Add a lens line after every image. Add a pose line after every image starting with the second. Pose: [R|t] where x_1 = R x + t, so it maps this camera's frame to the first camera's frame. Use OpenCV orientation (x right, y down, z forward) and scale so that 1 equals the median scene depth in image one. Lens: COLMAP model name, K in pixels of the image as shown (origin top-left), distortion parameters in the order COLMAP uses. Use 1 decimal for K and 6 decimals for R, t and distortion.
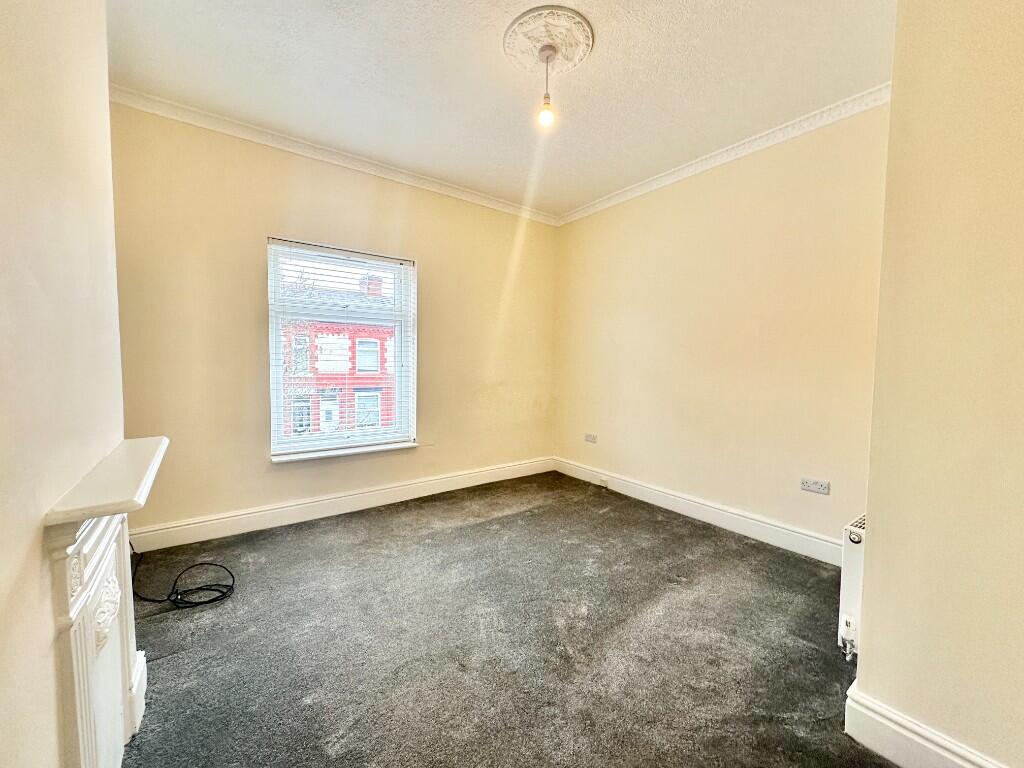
lens RADIAL K [[406.6, 0, 512.0], [0, 406.6, 384.0], [0, 0, 1]] dist [0.000384, 0.000096]
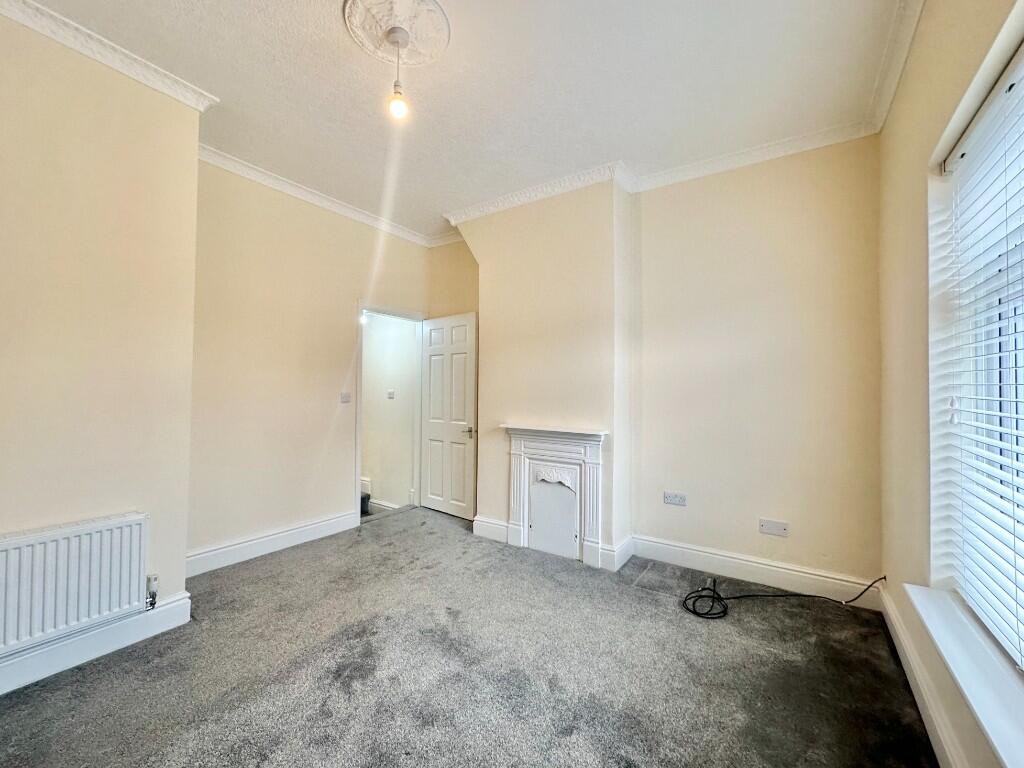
lens RADIAL K [[425.4, 0, 512.0], [0, 425.4, 384.0], [0, 0, 1]] dist [0.002651, 0.000496]
pose [[-0.941799, -0.020550, -0.335548, 0.094020], [-0.036537, 0.998474, 0.041398, -0.075688], [0.334186, 0.051249, -0.941113, 1.295732]]
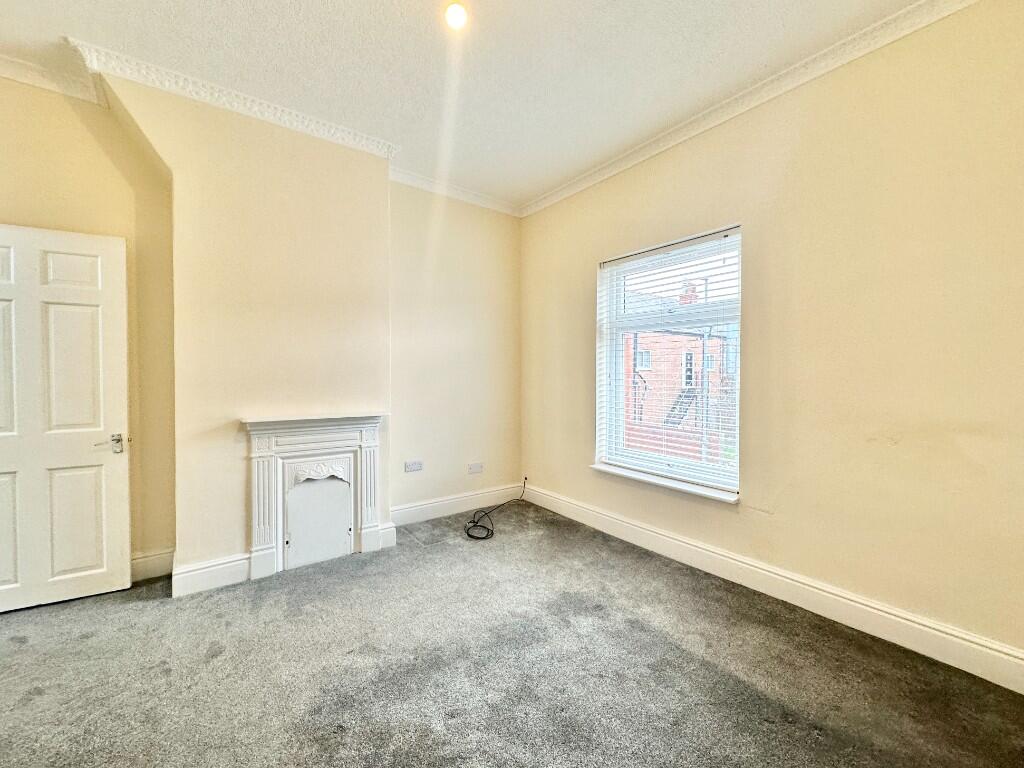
lens RADIAL K [[425.4, 0, 512.0], [0, 425.4, 384.0], [0, 0, 1]] dist [0.002651, 0.000496]
pose [[0.004019, 0.011769, -0.999923, 0.537131], [-0.062022, 0.998009, 0.011498, -0.029462], [0.998067, 0.061971, 0.004741, 0.743544]]
